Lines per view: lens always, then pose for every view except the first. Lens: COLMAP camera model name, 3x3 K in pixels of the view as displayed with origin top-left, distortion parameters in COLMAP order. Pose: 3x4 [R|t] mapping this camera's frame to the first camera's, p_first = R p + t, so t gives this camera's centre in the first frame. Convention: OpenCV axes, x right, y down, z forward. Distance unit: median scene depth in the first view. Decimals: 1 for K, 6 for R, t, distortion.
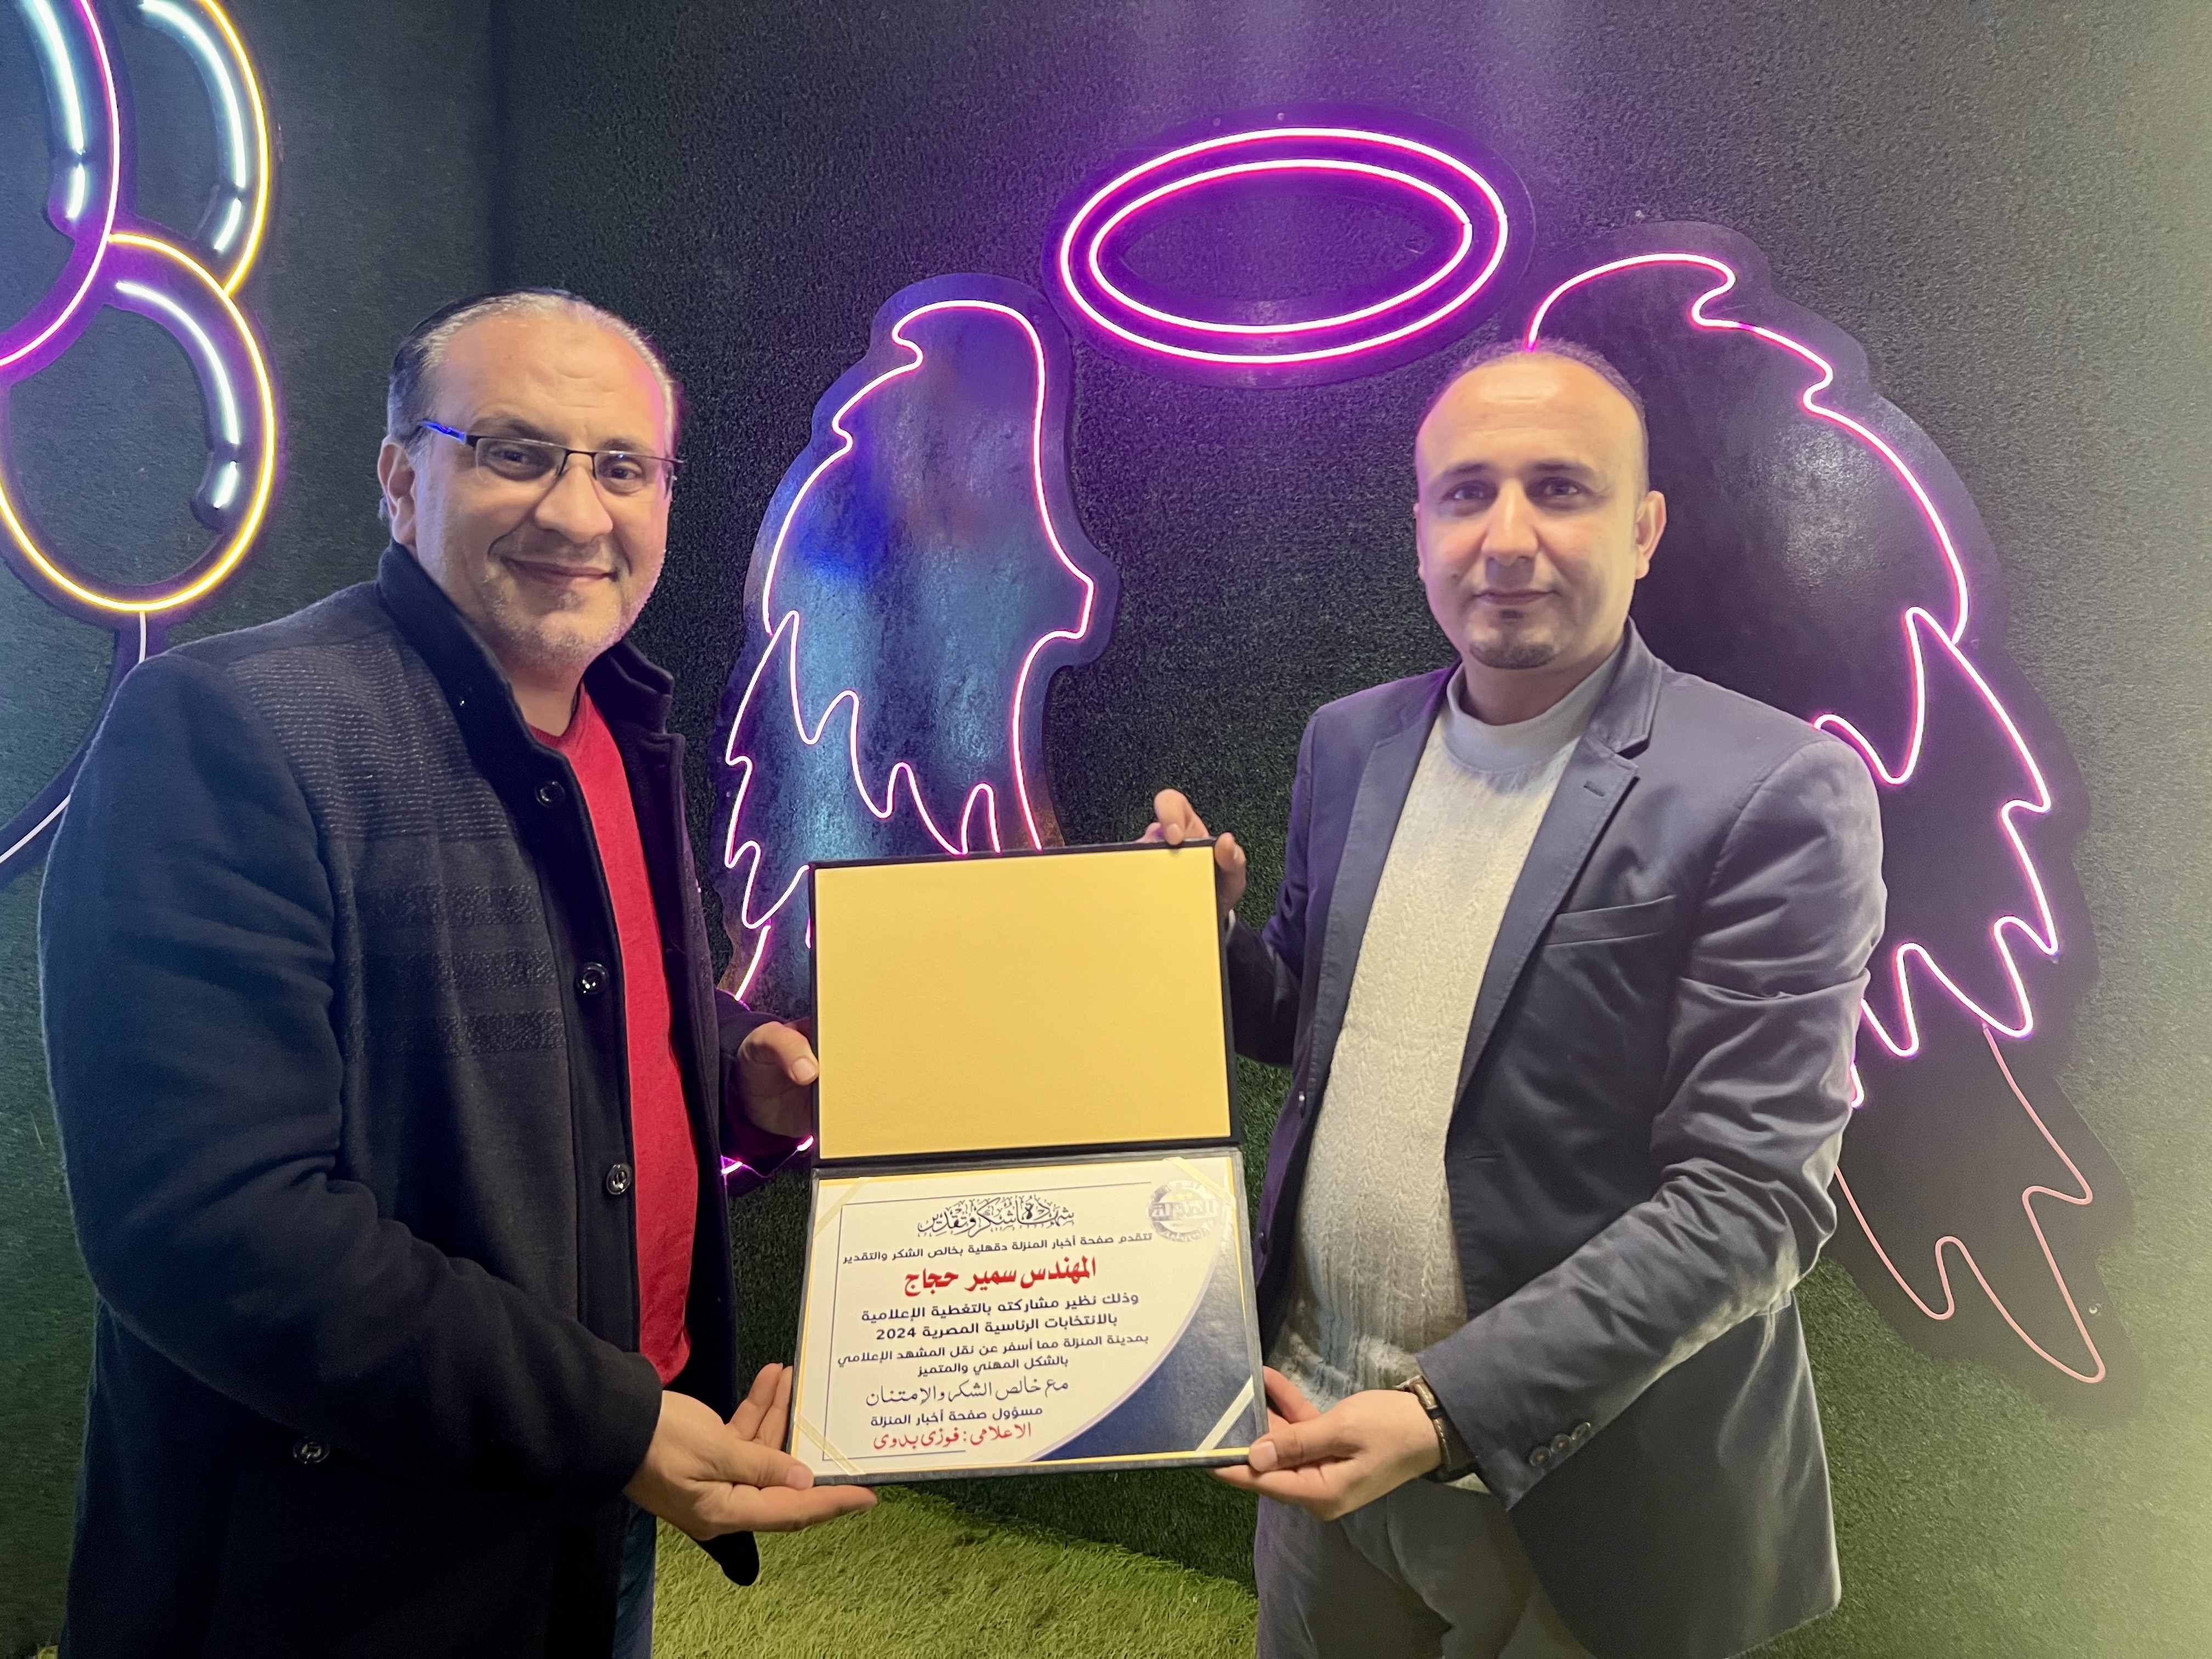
lens RADIAL K [[1691.1, 0, 1110.7], [0, 1691.1, 804.6], [0, 0, 1]] dist [0.066772, -0.065999]
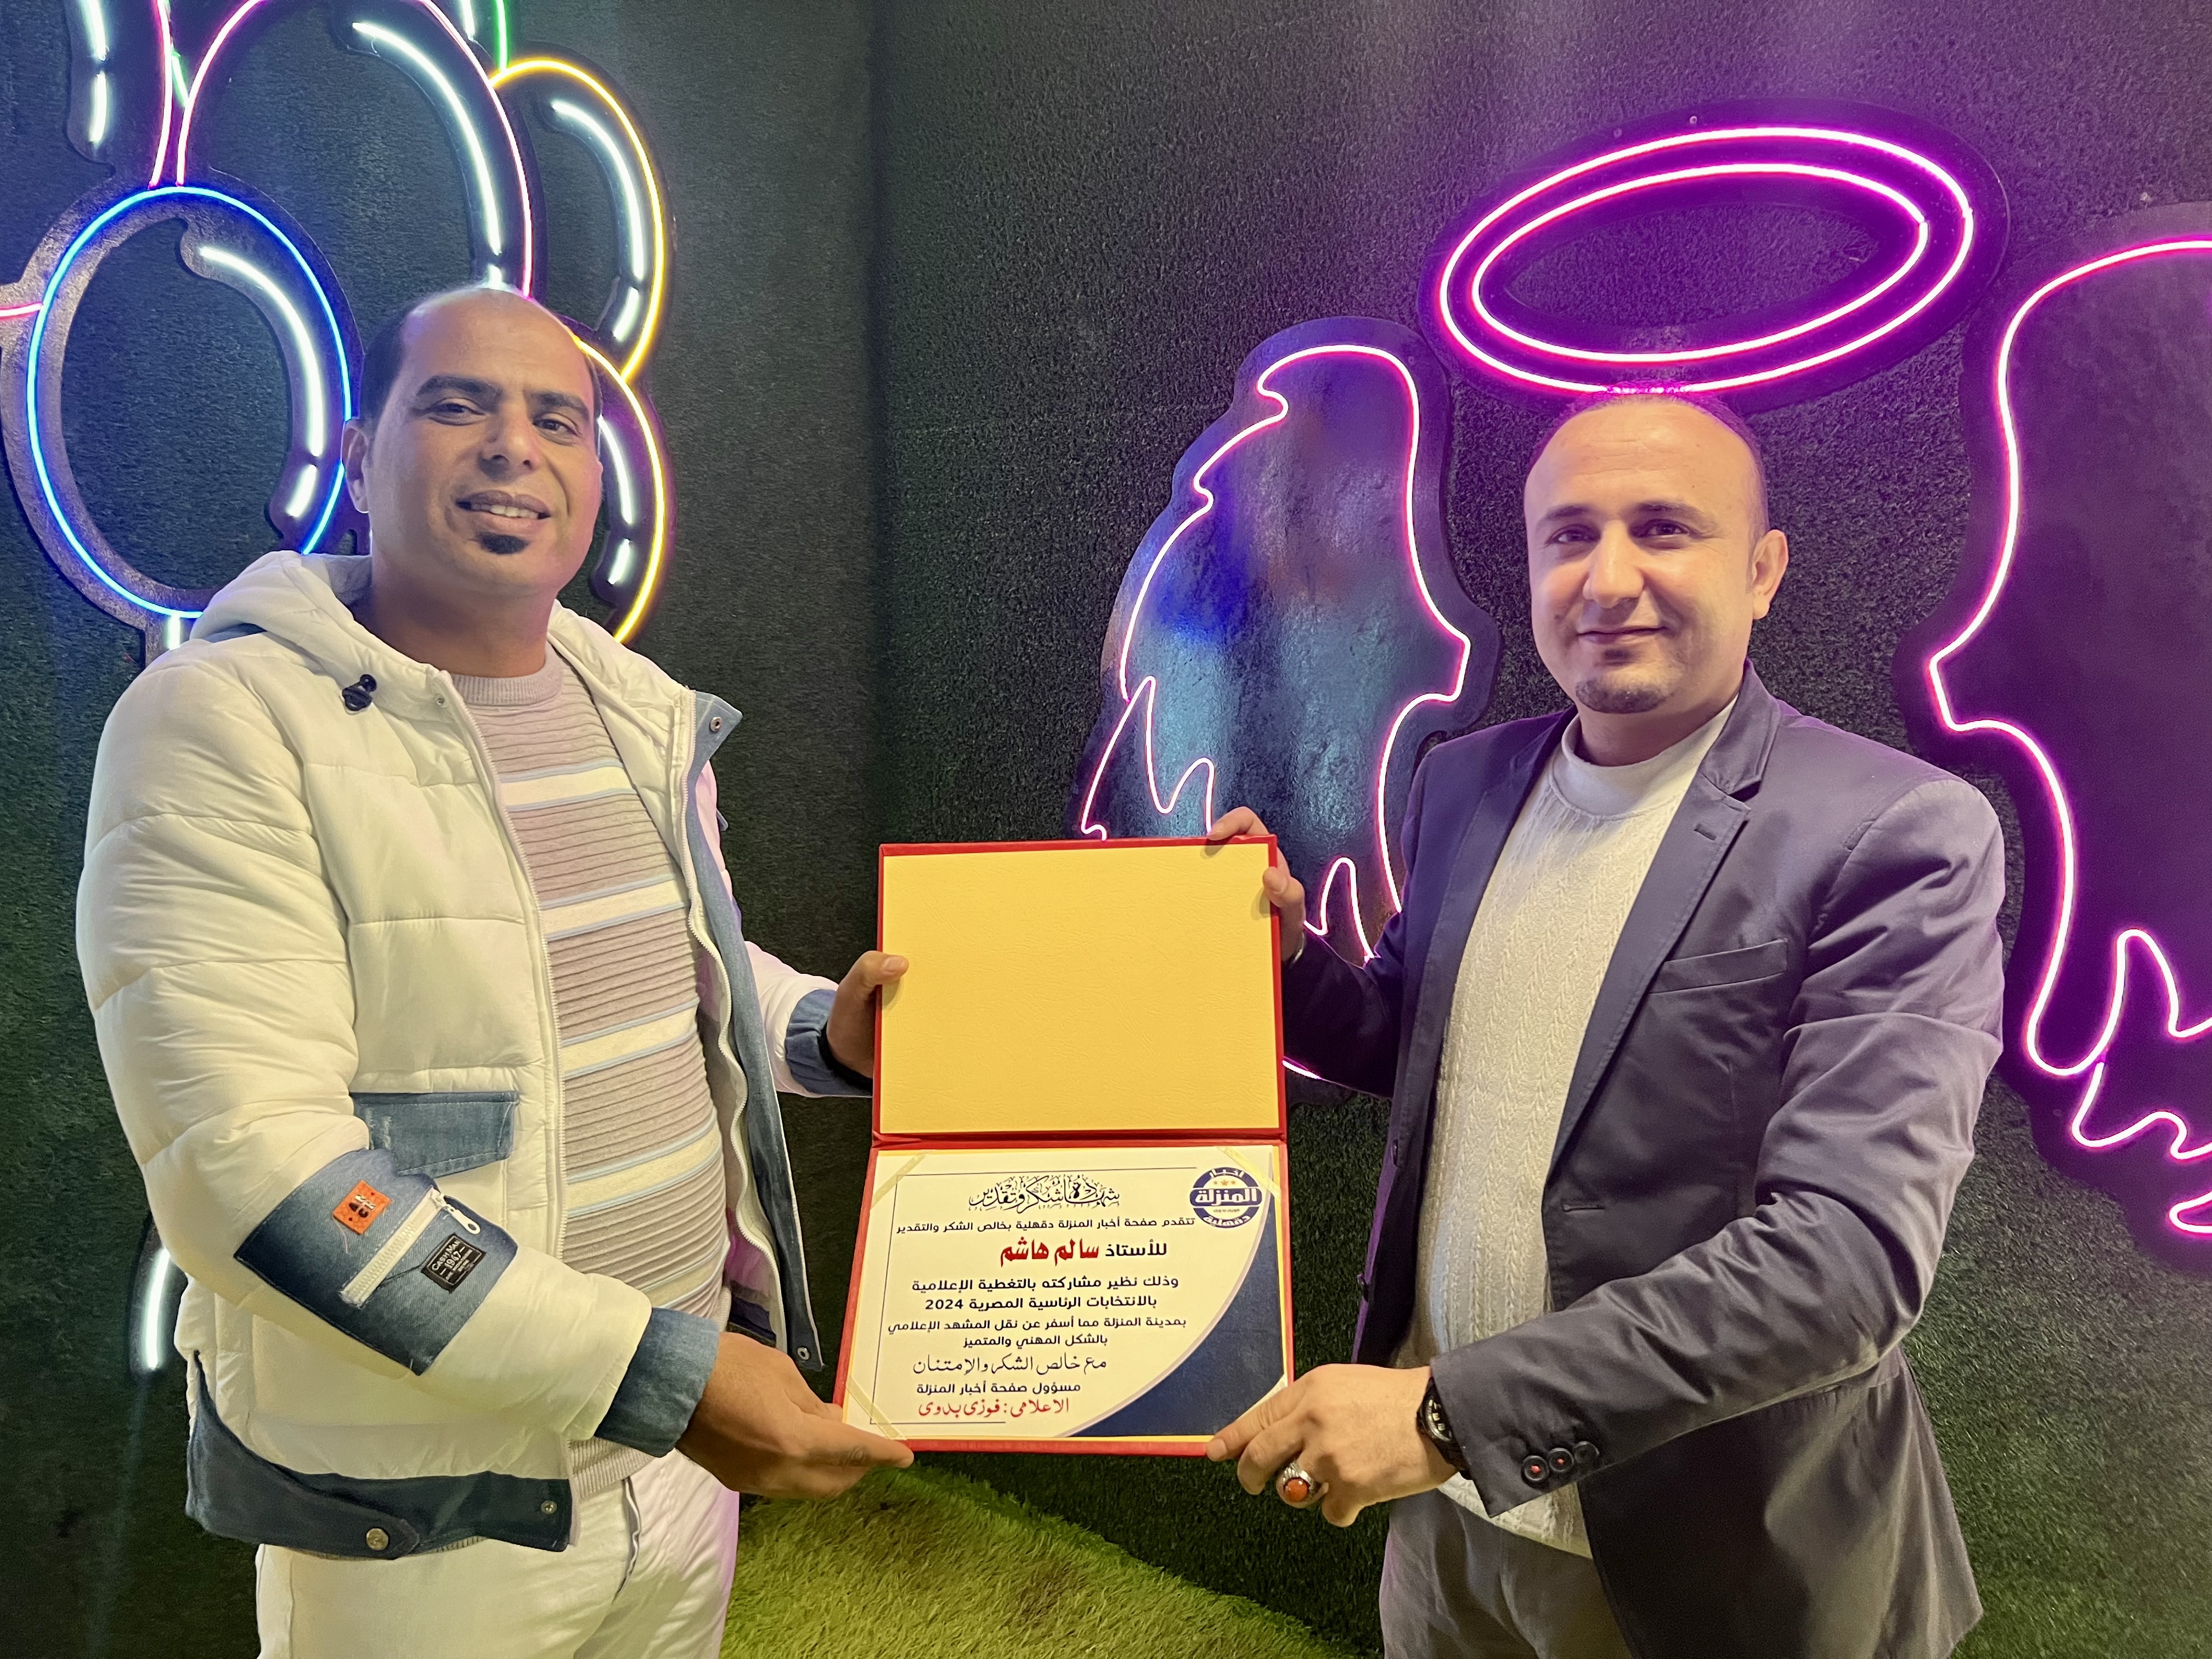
lens RADIAL K [[1691.1, 0, 1087.1], [0, 1691.1, 819.8], [0, 0, 1]] dist [0.066772, -0.065999]
pose [[0.974156, 0.009531, -0.225673, -0.003807], [-0.014750, 0.999661, -0.021449, -0.012180], [0.225392, 0.024224, 0.973967, 0.060623]]
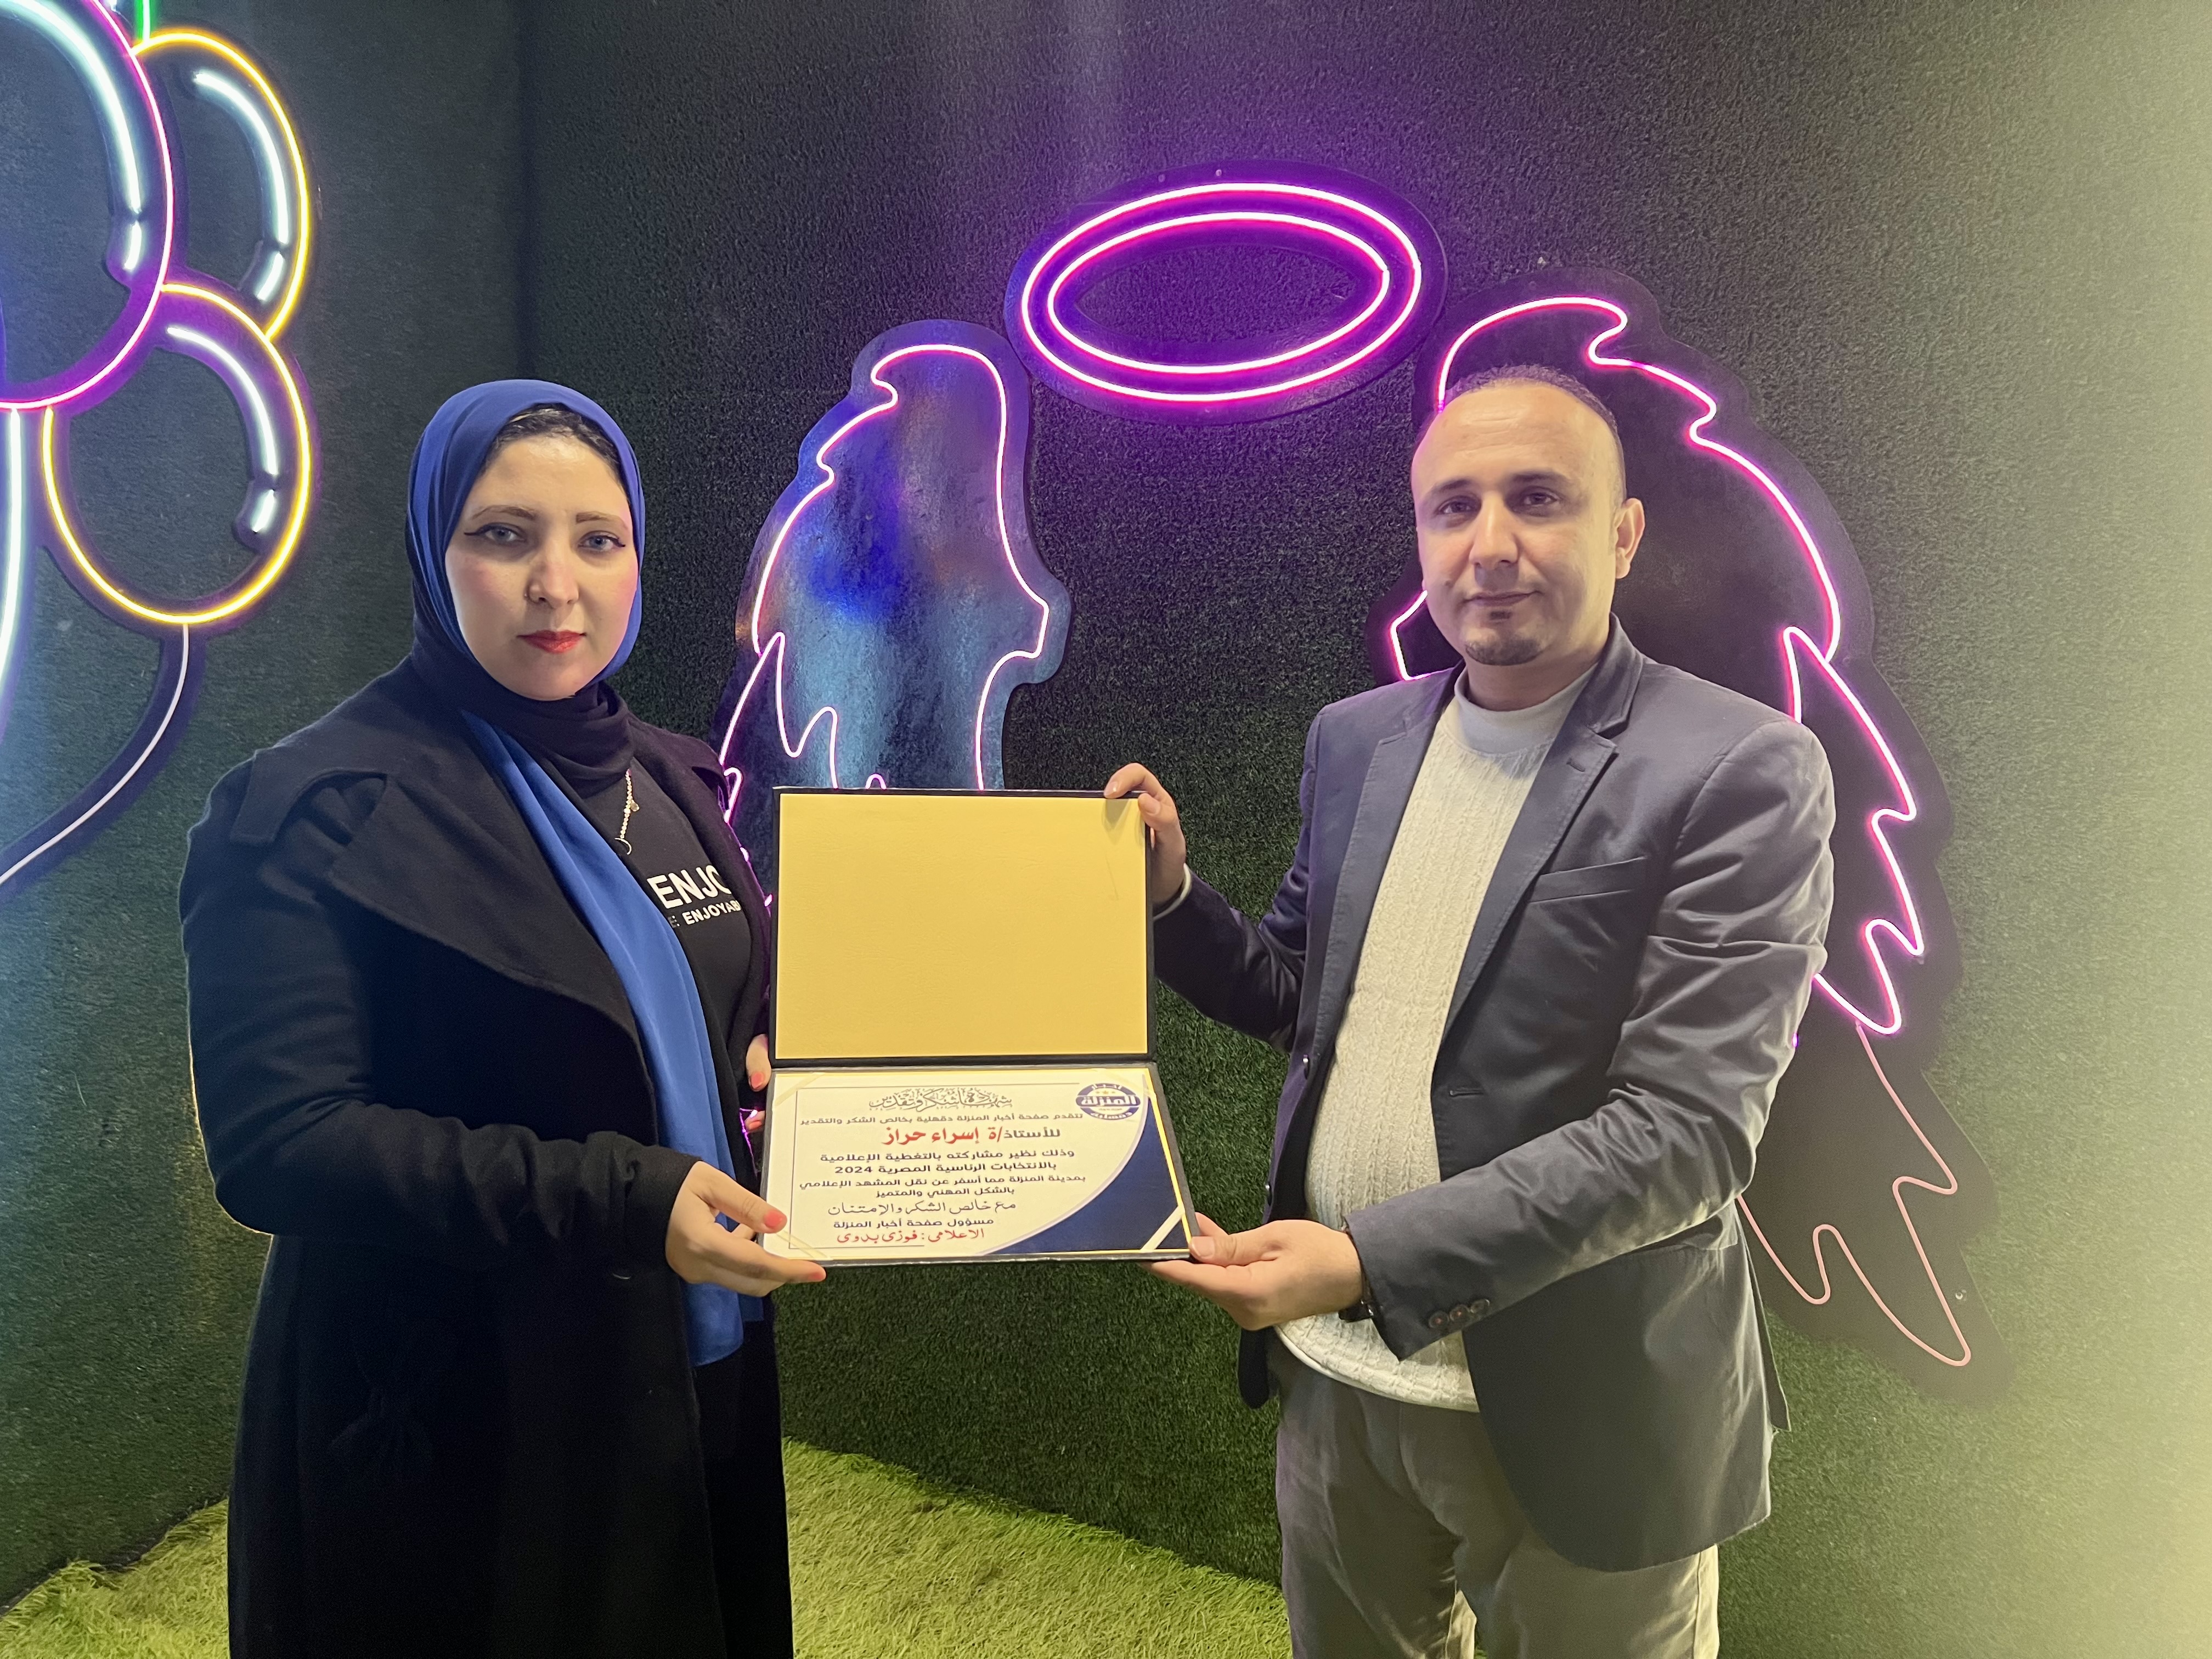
lens RADIAL K [[1691.1, 0, 1098.4], [0, 1691.1, 831.1], [0, 0, 1]] dist [0.066772, -0.065999]
pose [[0.998376, 0.014547, -0.055077, 0.087090], [-0.015587, 0.999707, -0.018500, 0.032800], [0.054792, 0.019328, 0.998311, -0.070290]]
